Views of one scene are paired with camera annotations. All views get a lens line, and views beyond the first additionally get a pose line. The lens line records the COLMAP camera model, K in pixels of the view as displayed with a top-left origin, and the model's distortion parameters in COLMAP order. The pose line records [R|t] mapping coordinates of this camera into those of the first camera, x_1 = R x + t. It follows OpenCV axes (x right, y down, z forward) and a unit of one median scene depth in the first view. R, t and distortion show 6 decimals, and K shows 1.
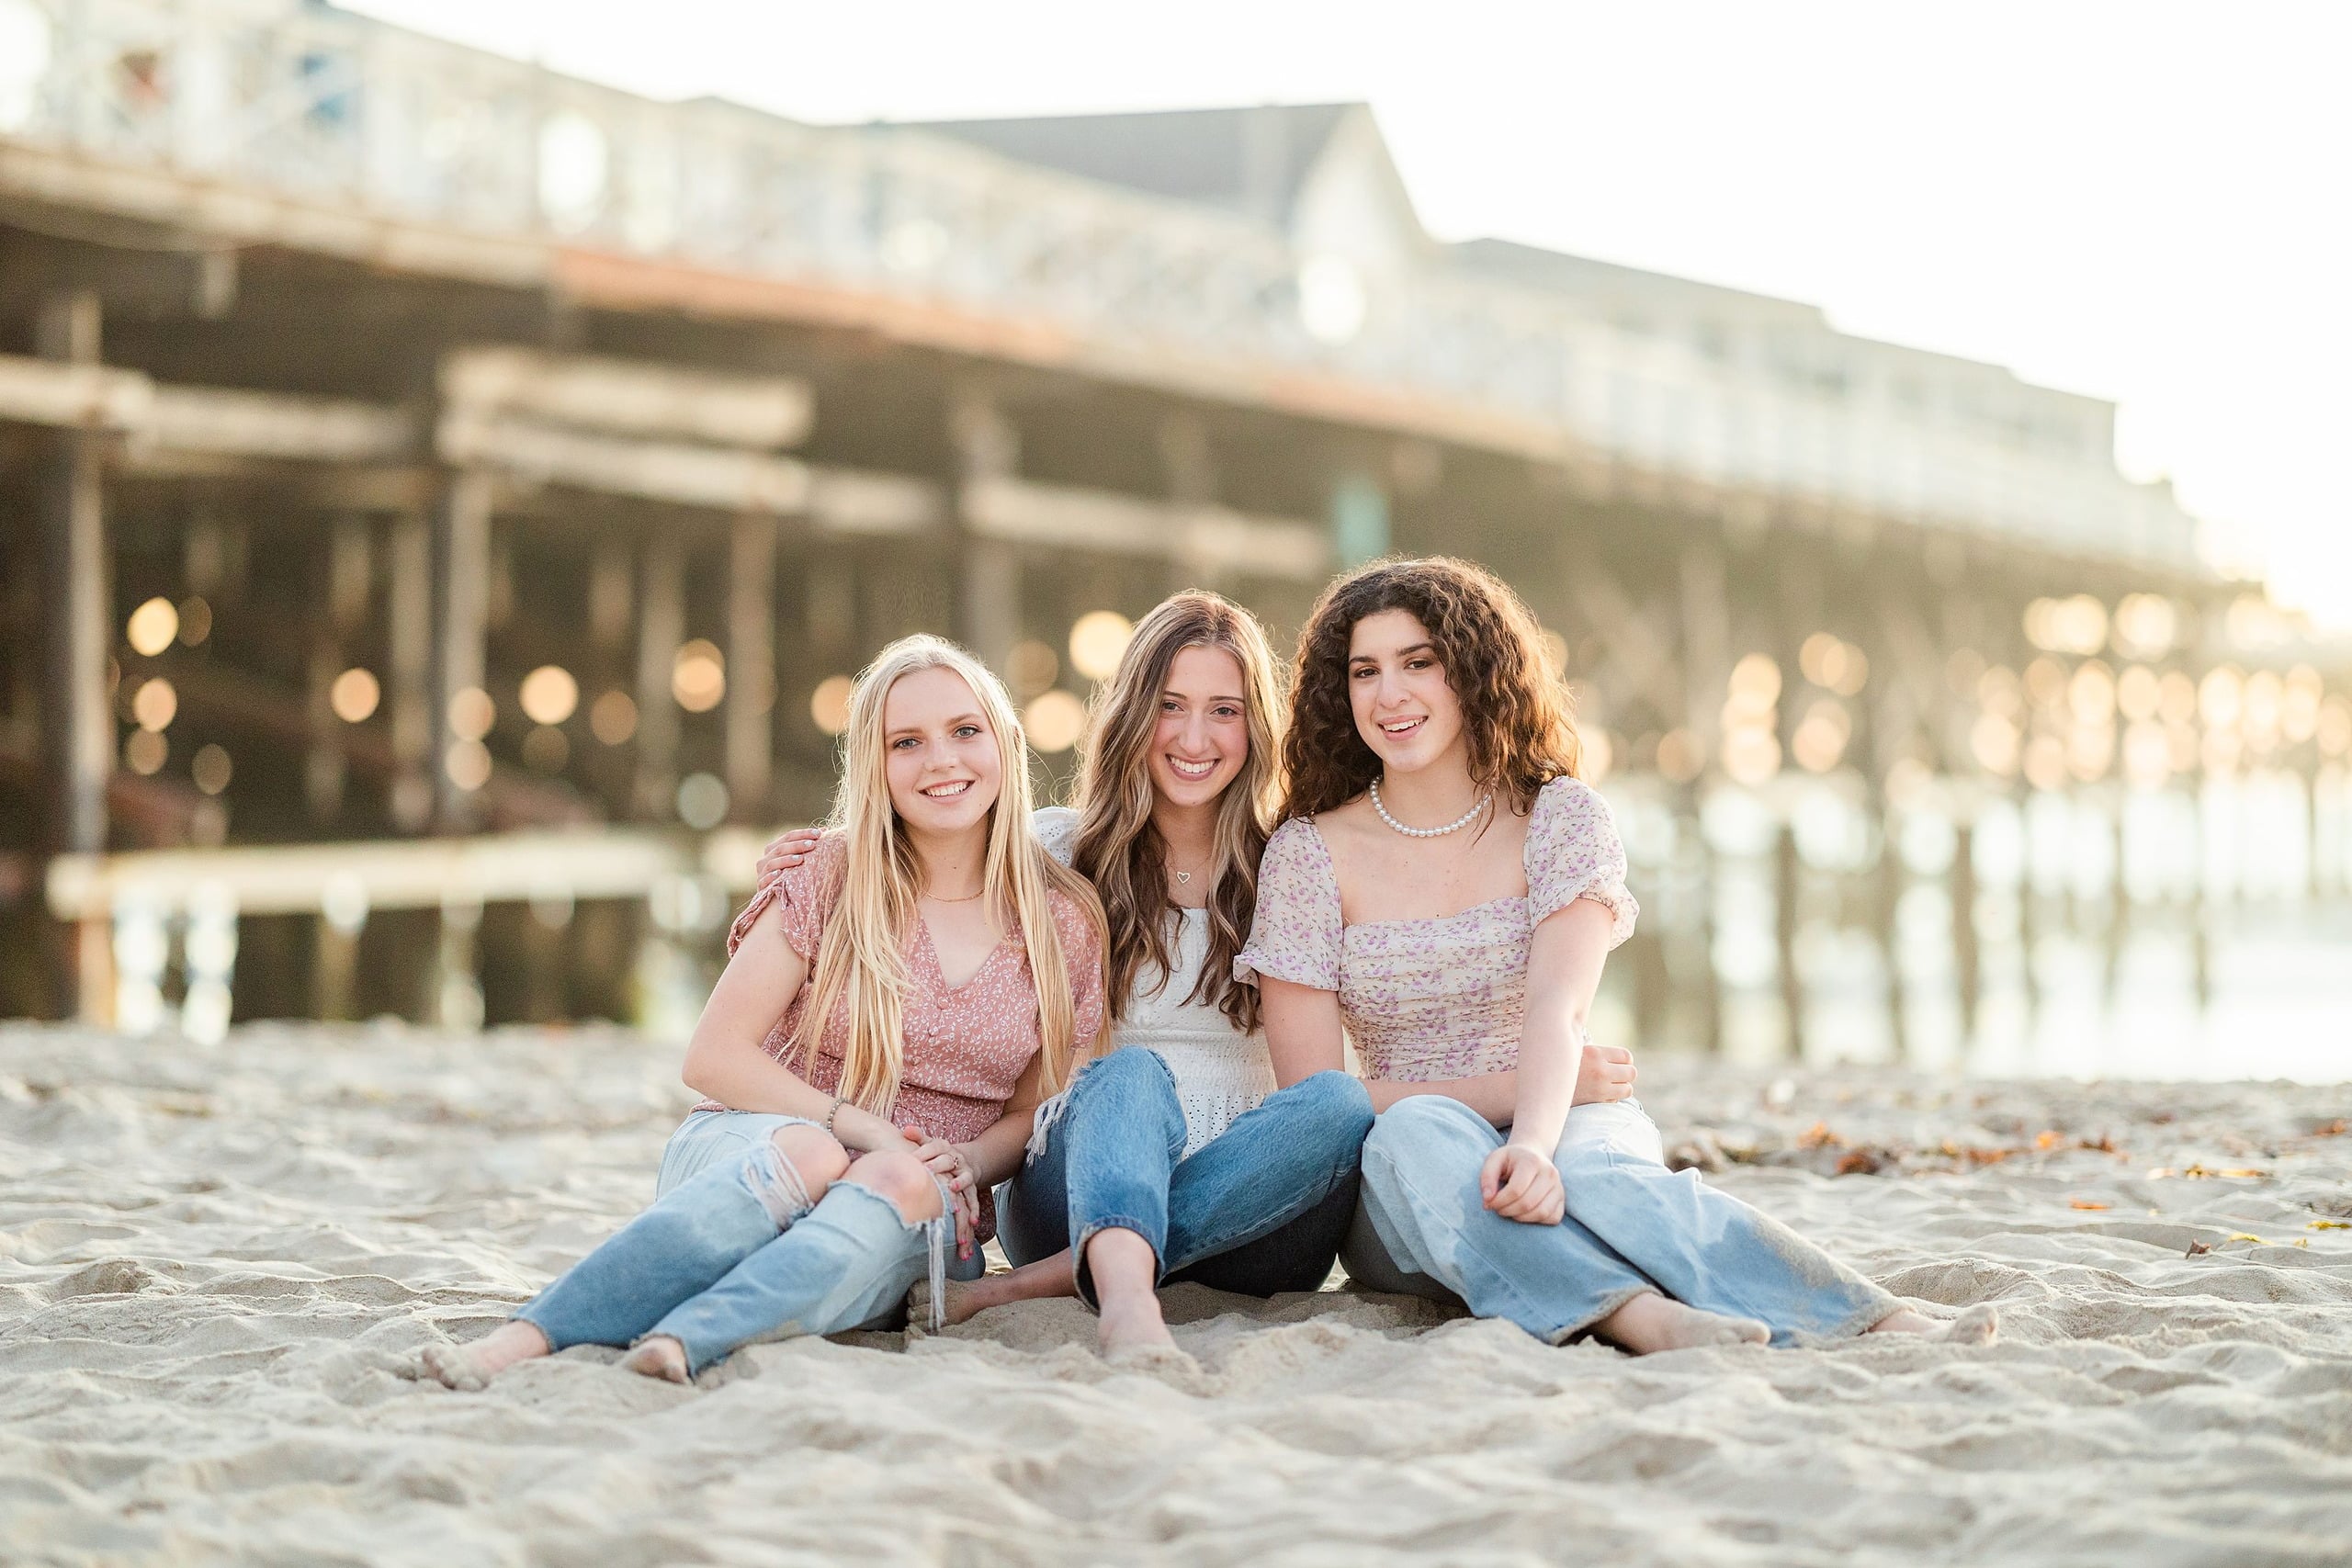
lens RADIAL K [[4657.6, 0, 1192.9], [0, 4657.6, 971.7], [0, 0, 1]] dist [0.023137, -0.015998]
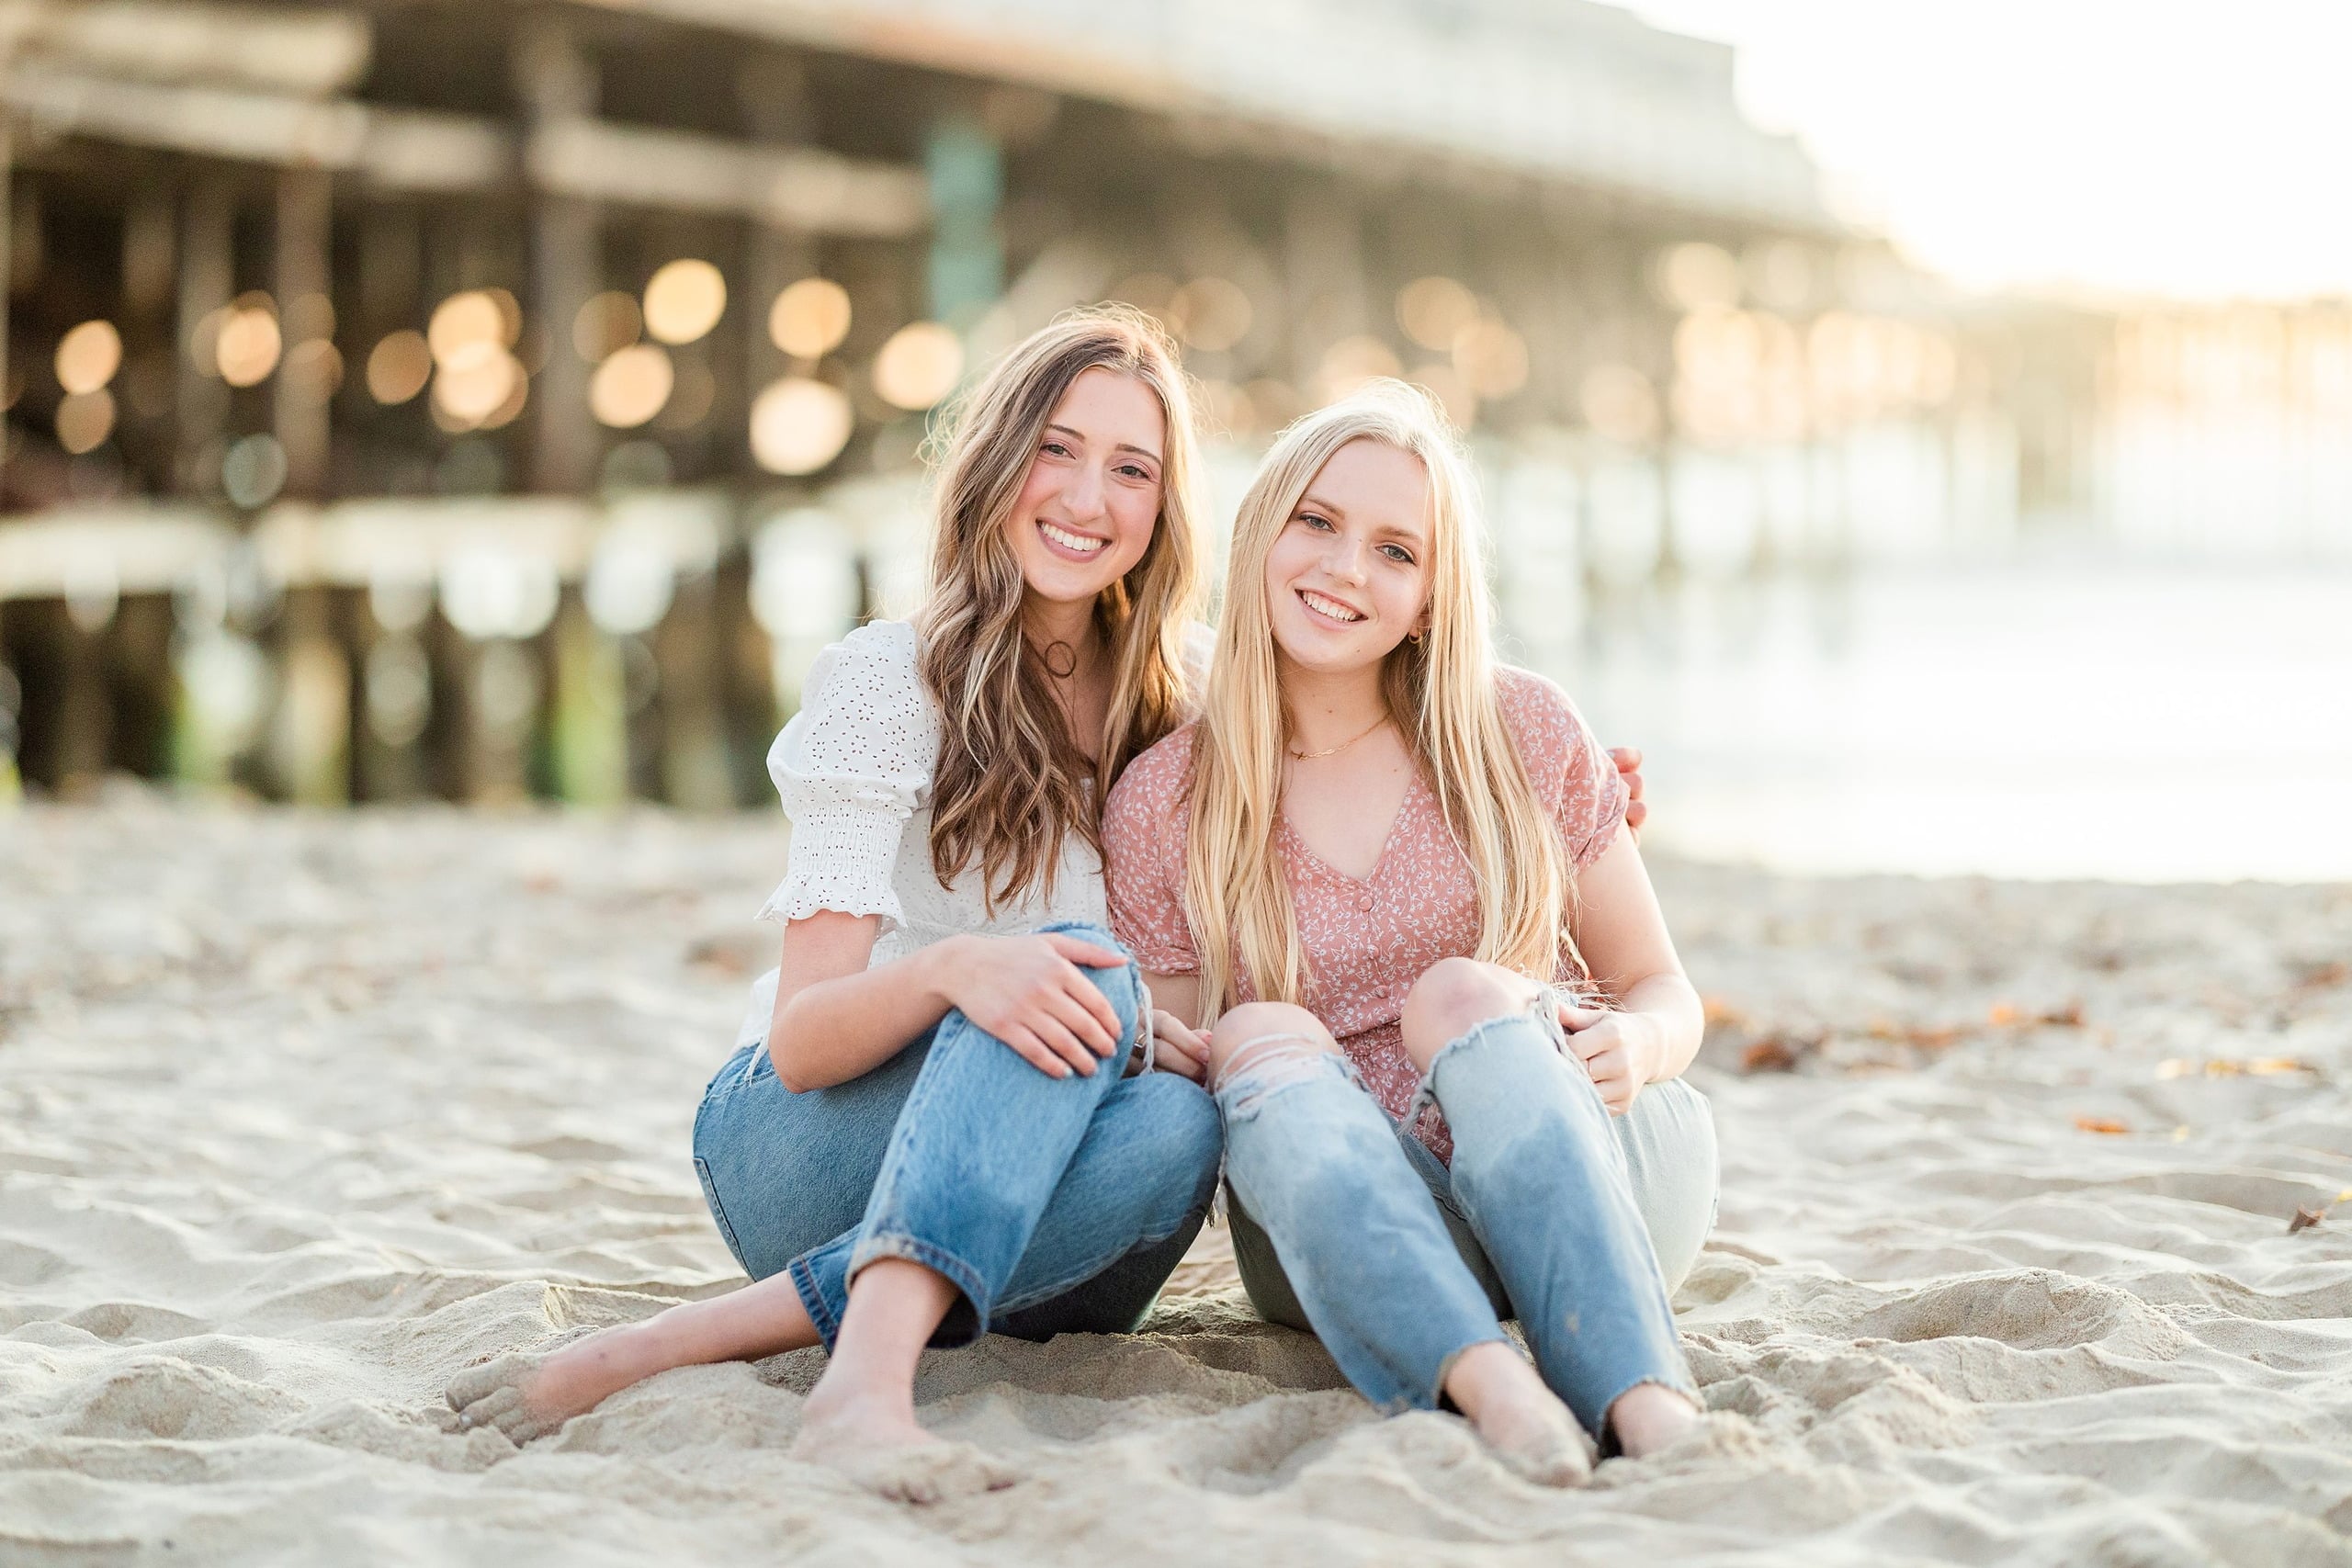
lens RADIAL K [[4657.6, 0, 1192.9], [0, 4657.6, 971.7], [0, 0, 1]] dist [0.023137, -0.015998]
pose [[0.995902, -0.016256, 0.088966, -0.015009], [0.009562, 0.997126, 0.075160, -0.024958], [-0.089932, -0.074001, 0.993195, 0.210159]]
